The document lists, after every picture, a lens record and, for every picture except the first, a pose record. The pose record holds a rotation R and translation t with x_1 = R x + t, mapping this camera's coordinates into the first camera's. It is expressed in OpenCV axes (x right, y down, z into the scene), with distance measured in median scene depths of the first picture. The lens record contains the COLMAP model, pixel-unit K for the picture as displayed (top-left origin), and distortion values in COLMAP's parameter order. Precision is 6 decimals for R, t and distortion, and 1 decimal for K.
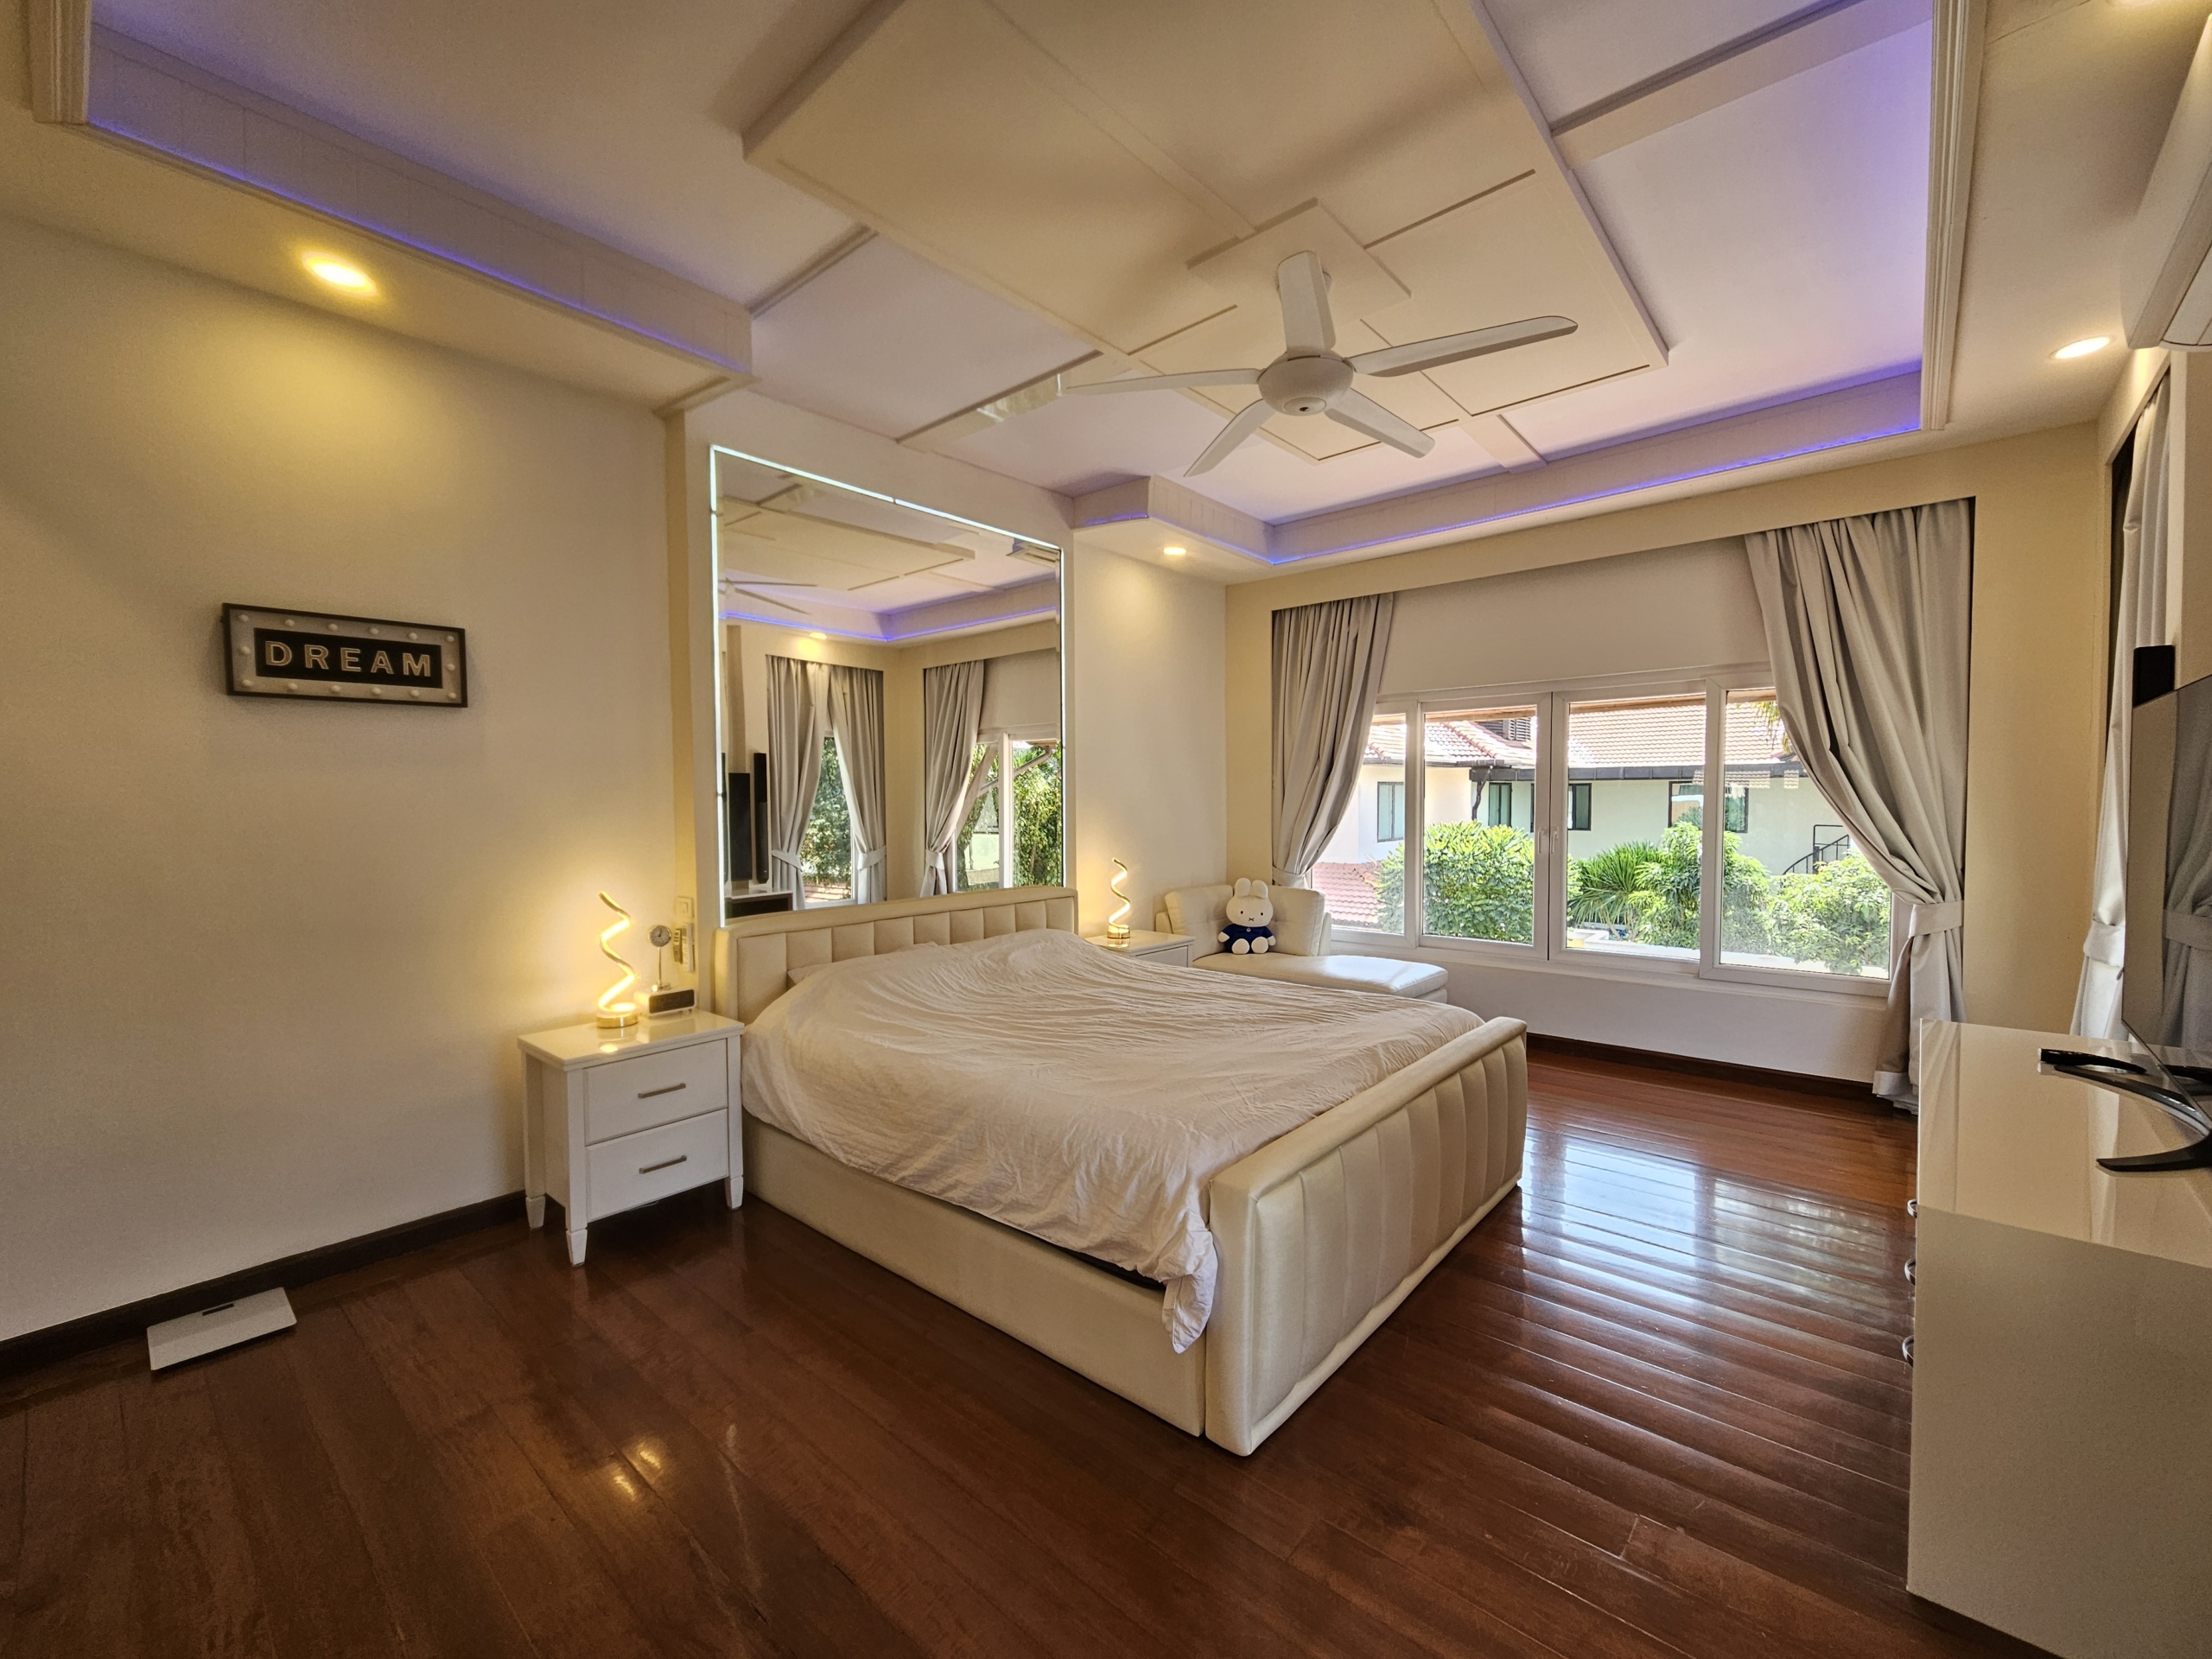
lens RADIAL K [[907.4, 0, 1094.4], [0, 907.4, 833.8], [0, 0, 1]] dist [0.003754, -0.001344]
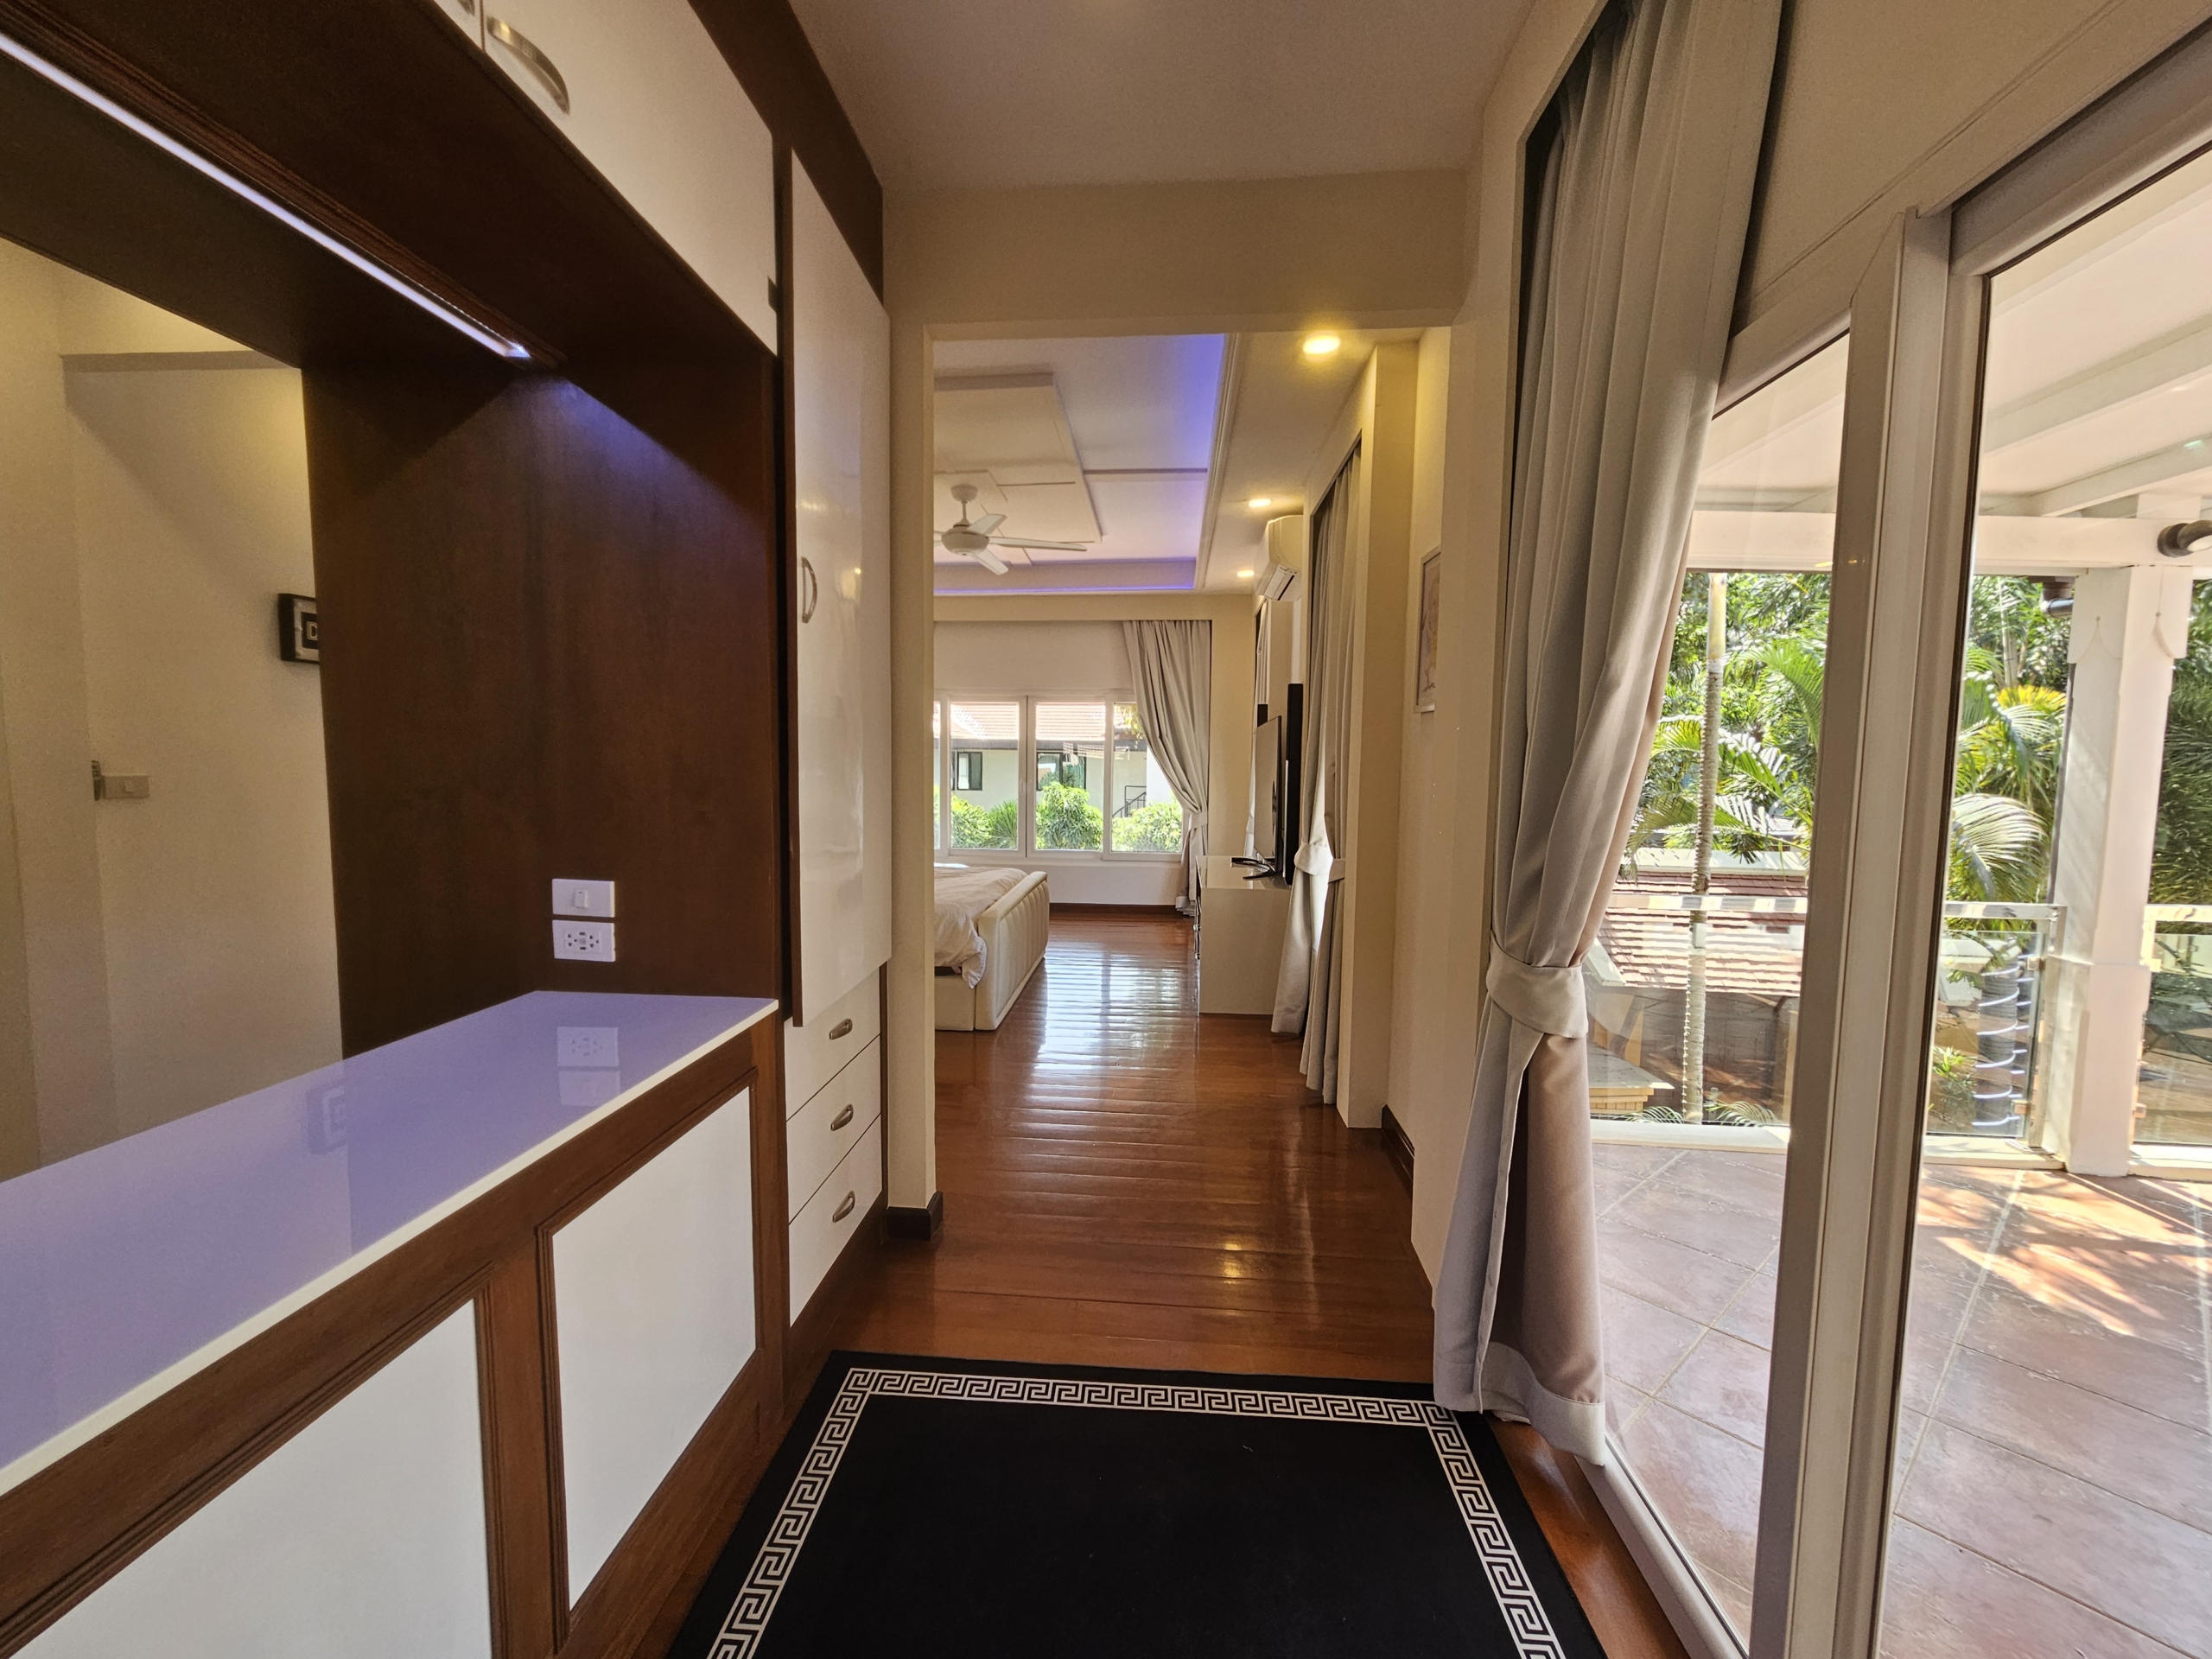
lens RADIAL K [[907.4, 0, 1098.6], [0, 907.4, 831.9], [0, 0, 1]] dist [0.003754, -0.001344]
pose [[0.796733, -0.028868, 0.603641, -0.526970], [0.006301, 0.999201, 0.039468, 0.037037], [-0.604298, -0.027641, 0.796279, -0.531419]]
